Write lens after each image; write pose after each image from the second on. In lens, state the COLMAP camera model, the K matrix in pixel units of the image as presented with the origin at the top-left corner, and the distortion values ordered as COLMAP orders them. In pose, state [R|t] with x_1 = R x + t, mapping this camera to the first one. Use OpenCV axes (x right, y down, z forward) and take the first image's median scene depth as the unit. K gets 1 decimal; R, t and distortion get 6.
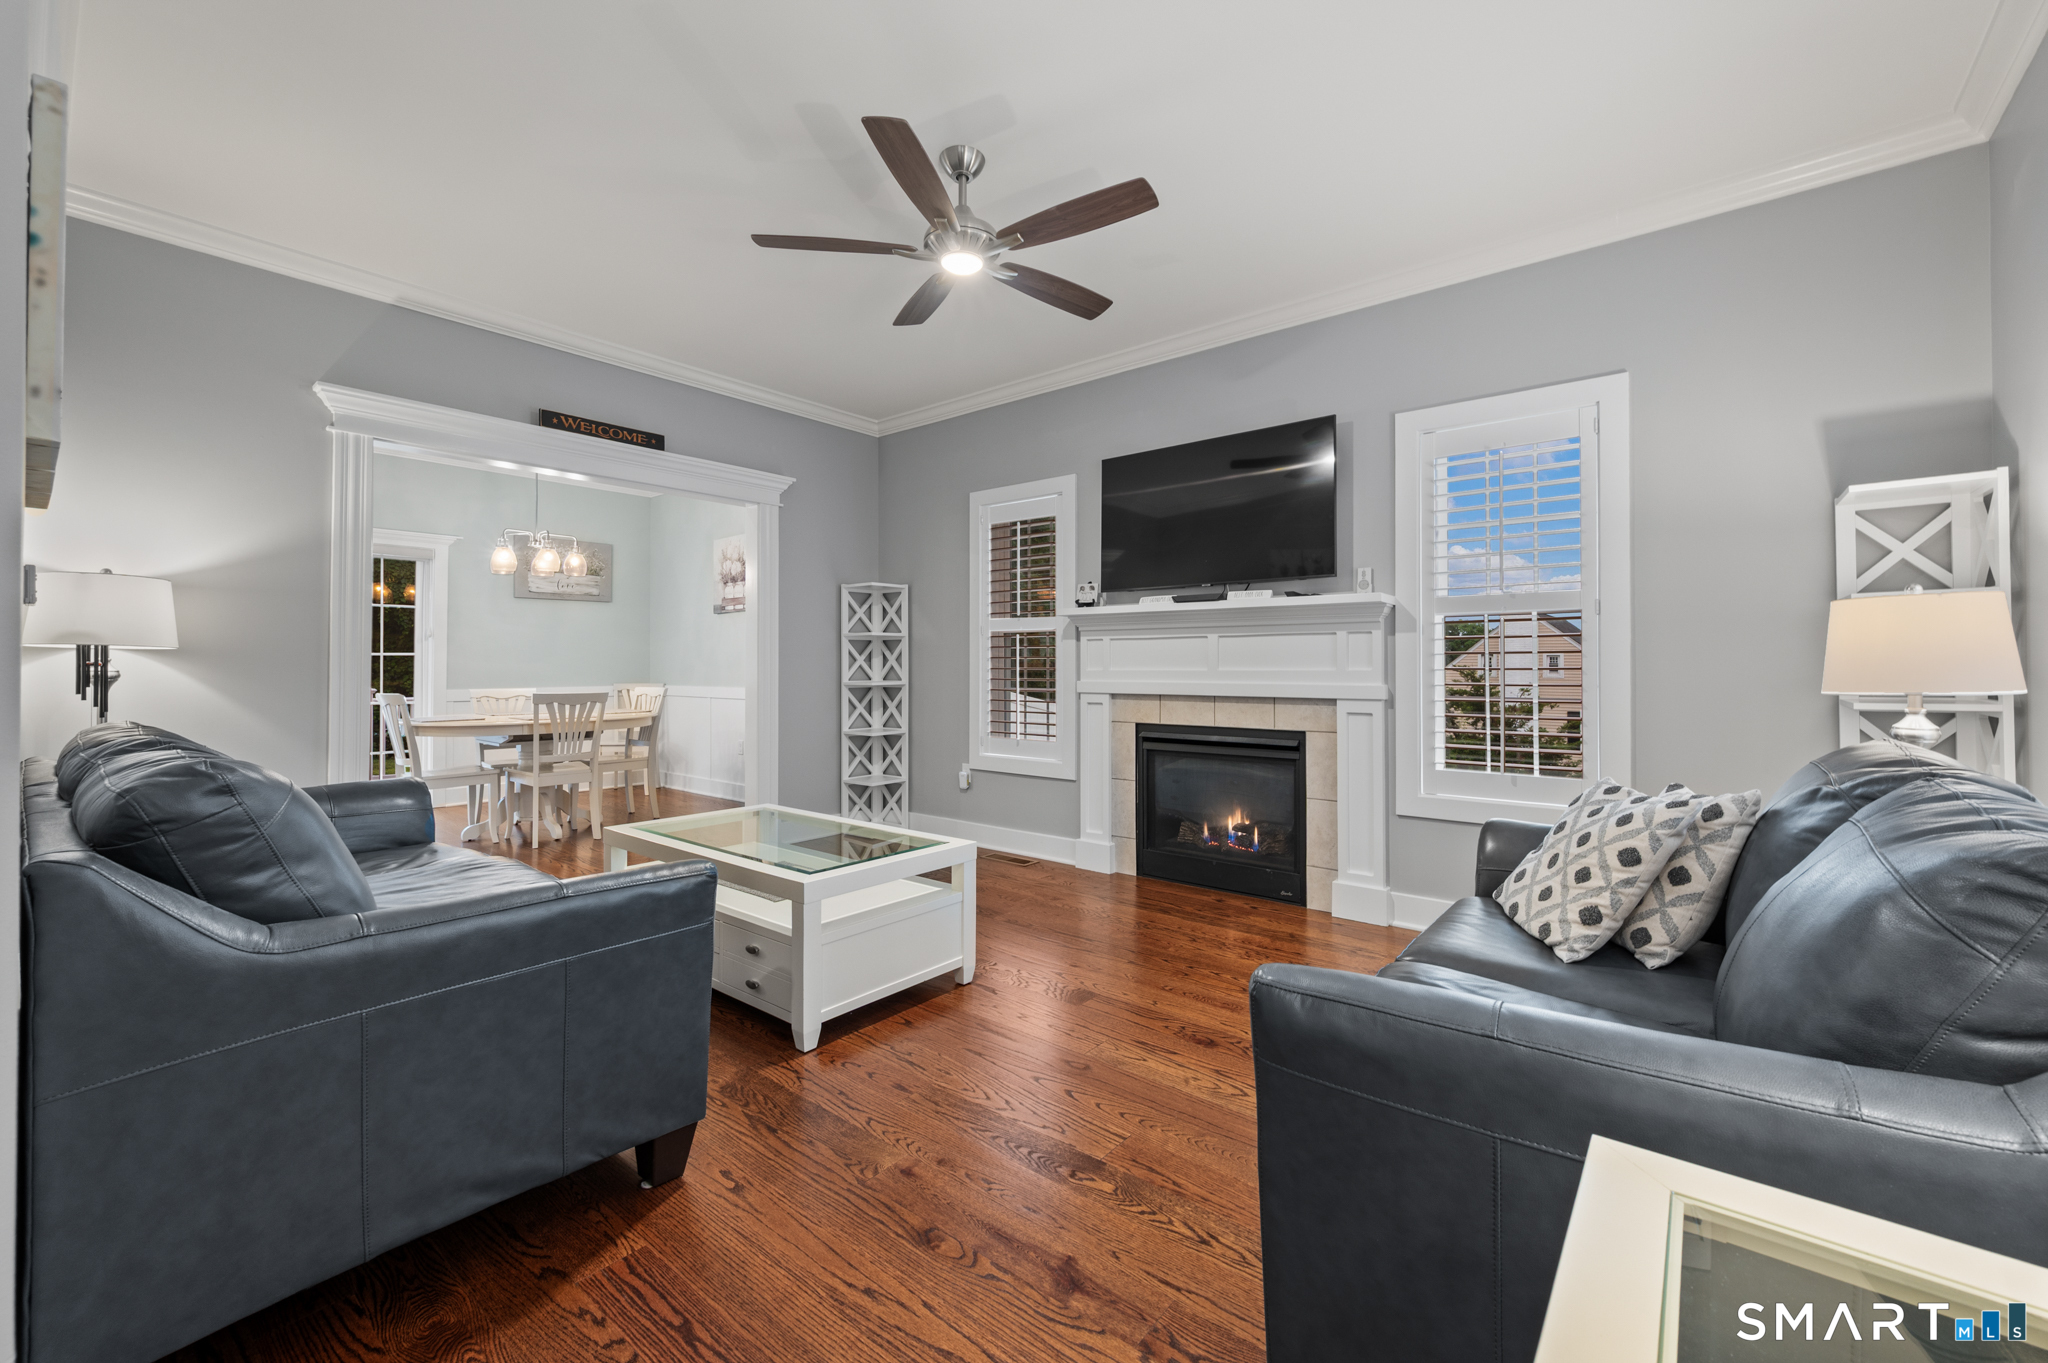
lens RADIAL K [[823.7, 0, 1044.8], [0, 823.7, 657.6], [0, 0, 1]] dist [0.000159, 0.000506]
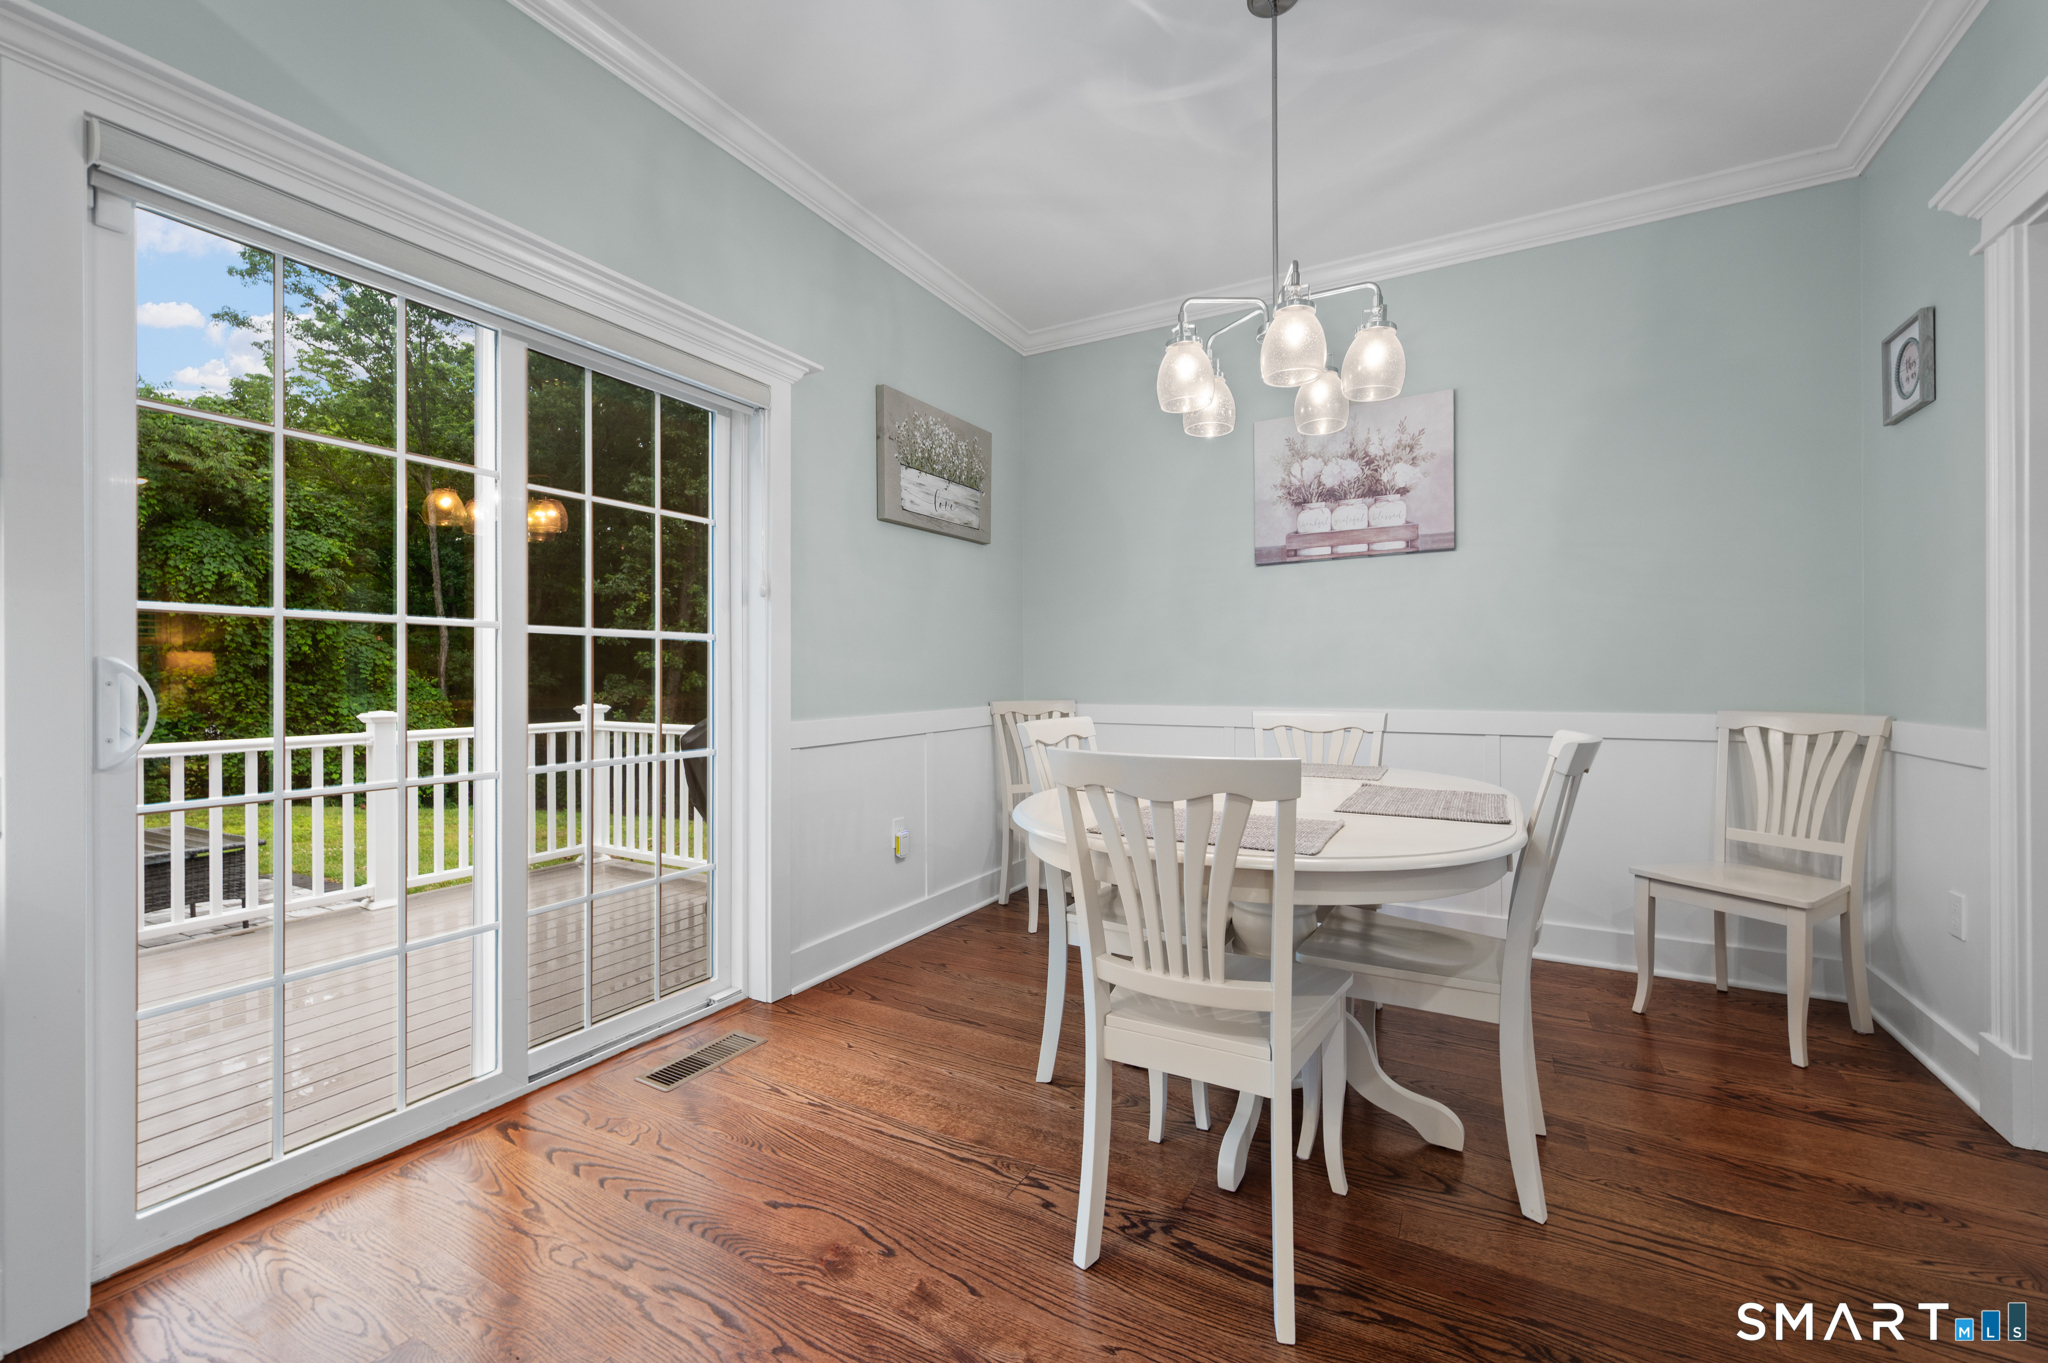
lens RADIAL K [[823.7, 0, 1033.3], [0, 823.7, 674.7], [0, 0, 1]] dist [0.000159, 0.000506]
pose [[0.985642, -0.002959, 0.168824, -1.071639], [0.001072, 0.999936, 0.011268, 0.017060], [-0.168847, -0.010926, 0.985582, 0.876466]]
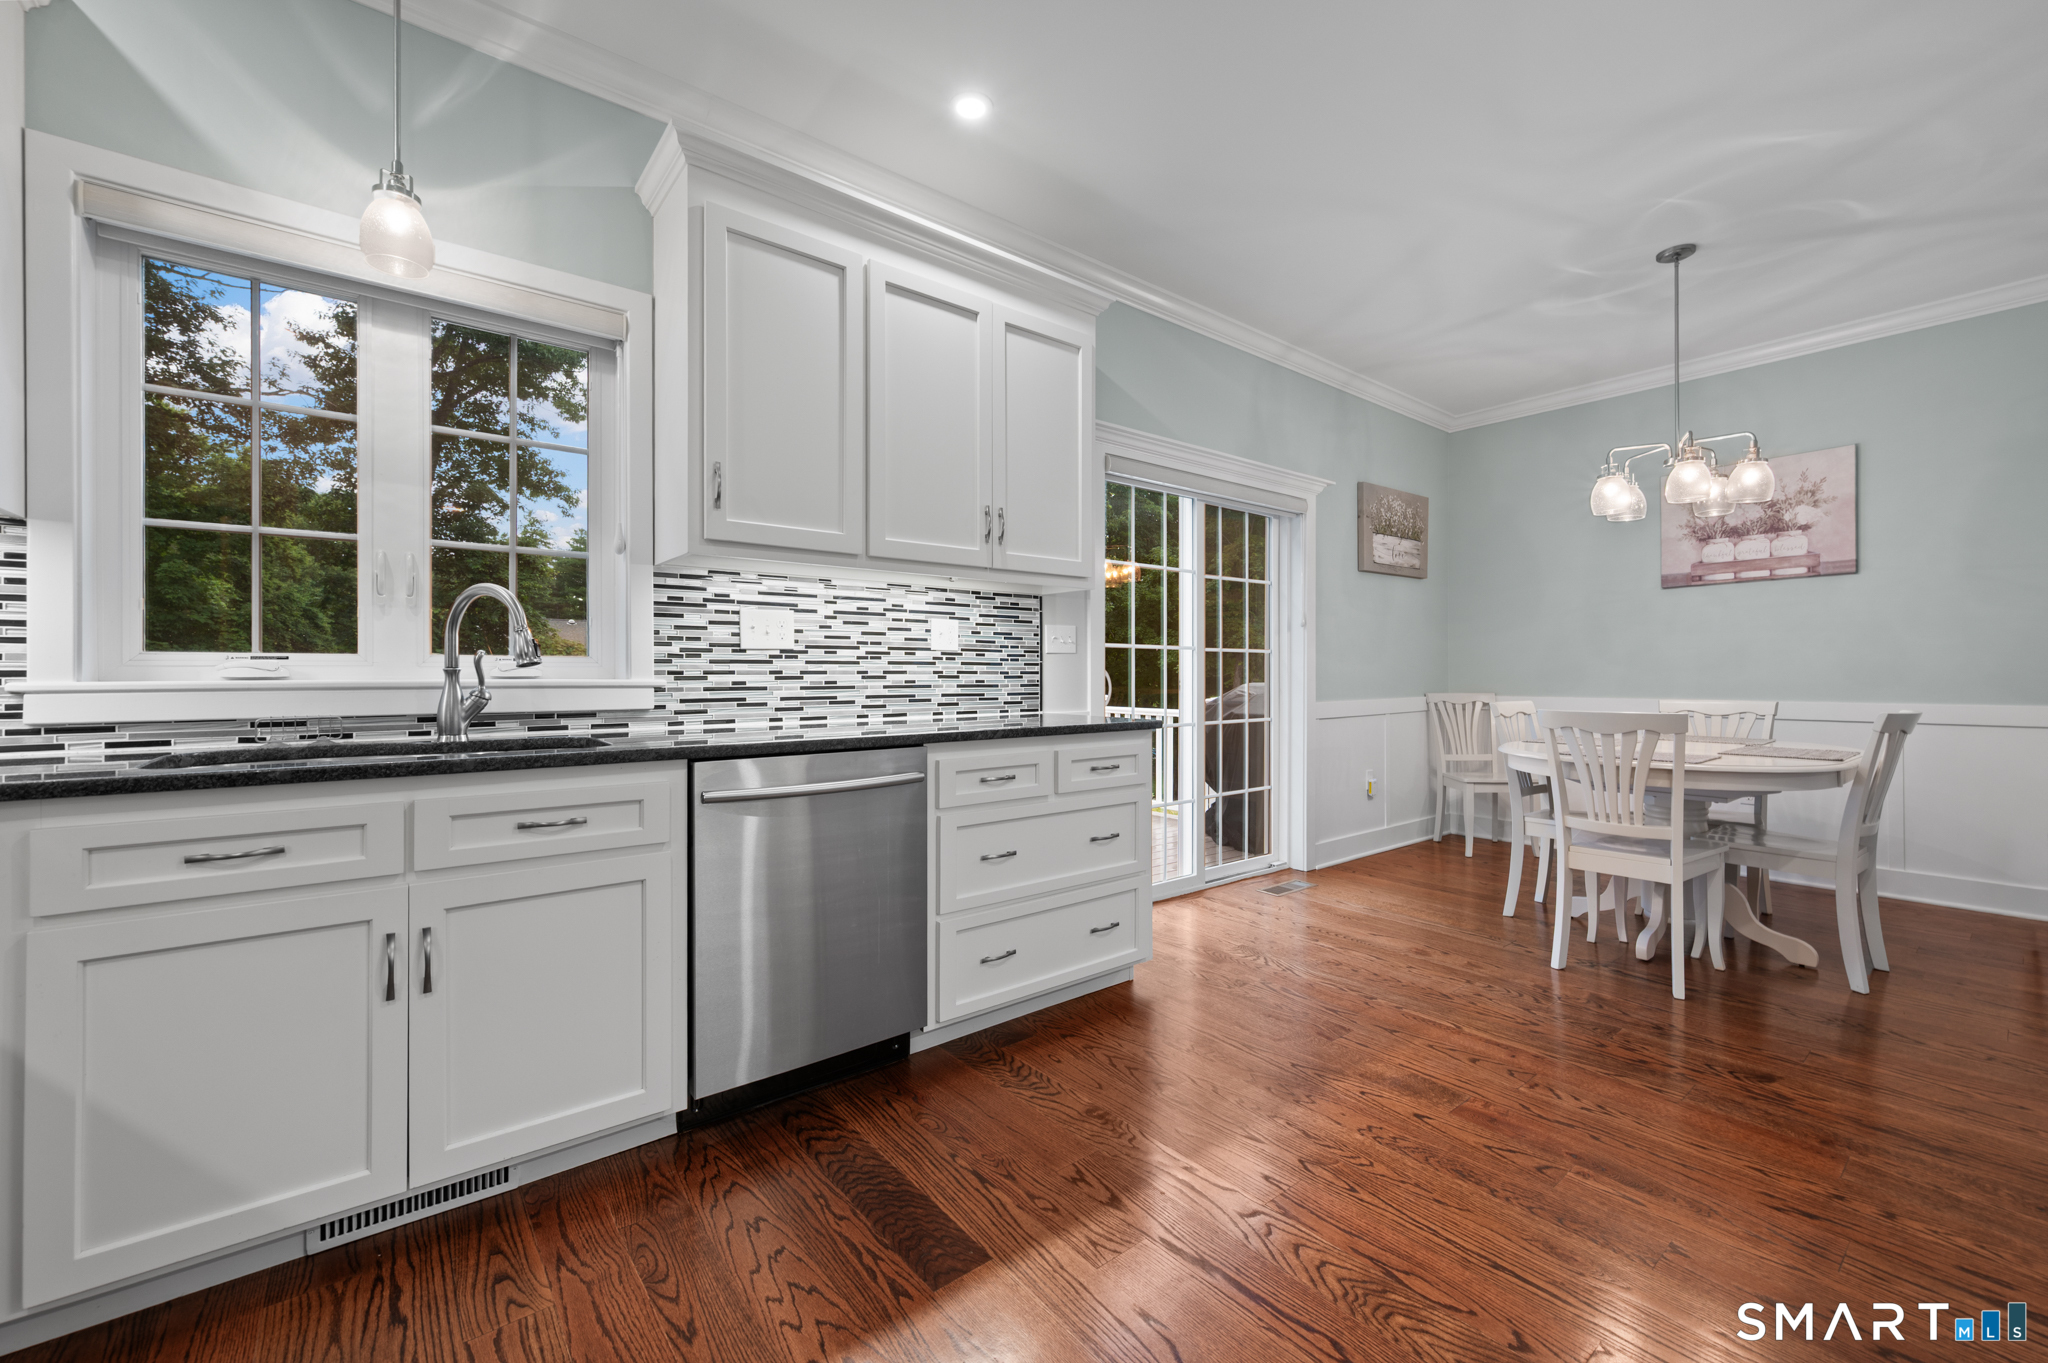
lens RADIAL K [[823.7, 0, 1031.3], [0, 823.7, 673.5], [0, 0, 1]] dist [0.000159, 0.000506]
pose [[0.975951, -0.001822, -0.217984, -1.286685], [0.004305, 0.999931, 0.010920, 0.010838], [0.217949, -0.011596, 0.975891, 0.411751]]
